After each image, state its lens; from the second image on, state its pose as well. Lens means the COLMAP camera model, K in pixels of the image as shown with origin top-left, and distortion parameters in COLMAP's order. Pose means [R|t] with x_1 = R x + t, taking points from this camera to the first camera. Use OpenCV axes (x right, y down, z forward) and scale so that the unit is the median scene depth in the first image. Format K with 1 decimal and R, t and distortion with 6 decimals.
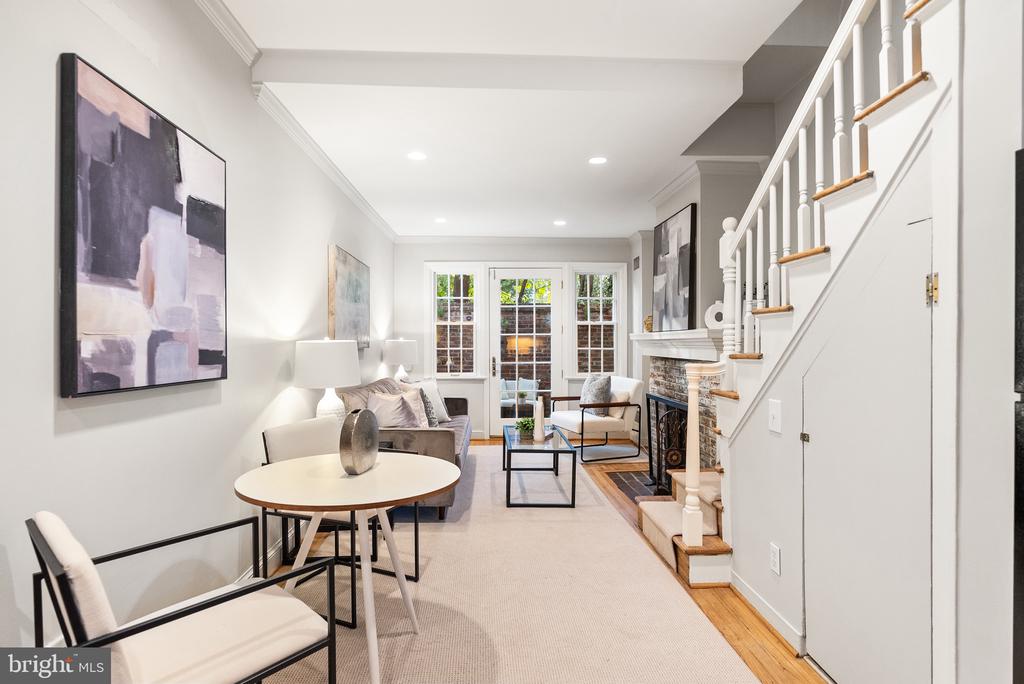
lens RADIAL K [[524.8, 0, 512.0], [0, 524.8, 342.0], [0, 0, 1]] dist [-0.001035, -0.000258]
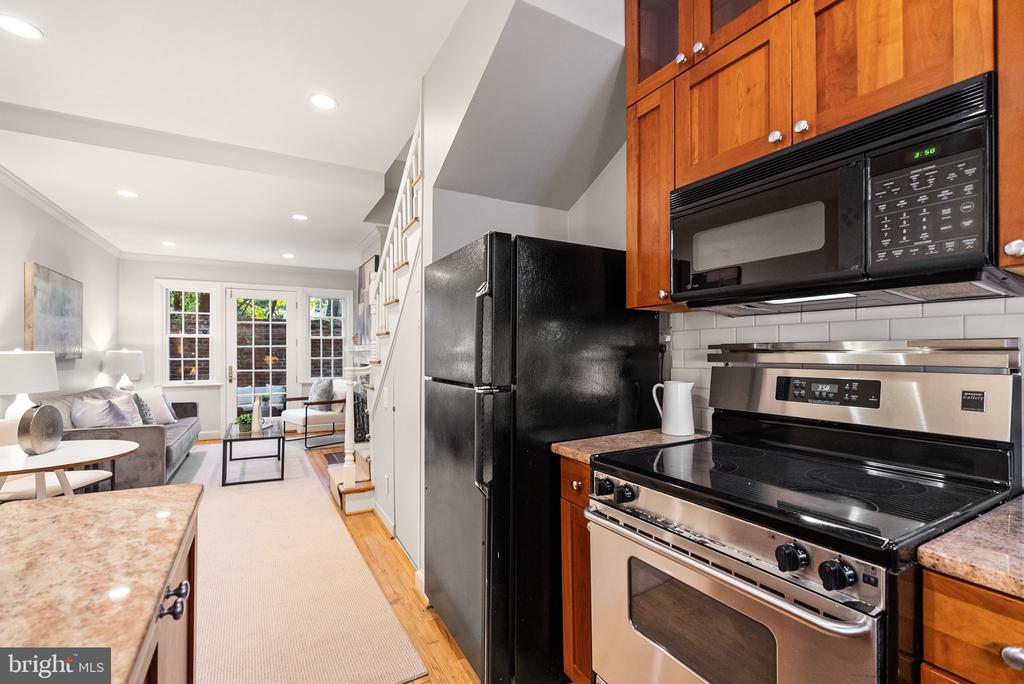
lens RADIAL K [[452.7, 0, 510.1], [0, 452.7, 350.9], [0, 0, 1]] dist [-0.002057, 0.000078]
pose [[0.896904, 0.001032, 0.442224, 0.113598], [0.000391, 0.999995, -0.003127, -0.001027], [-0.442225, 0.002977, 0.896899, -0.228792]]
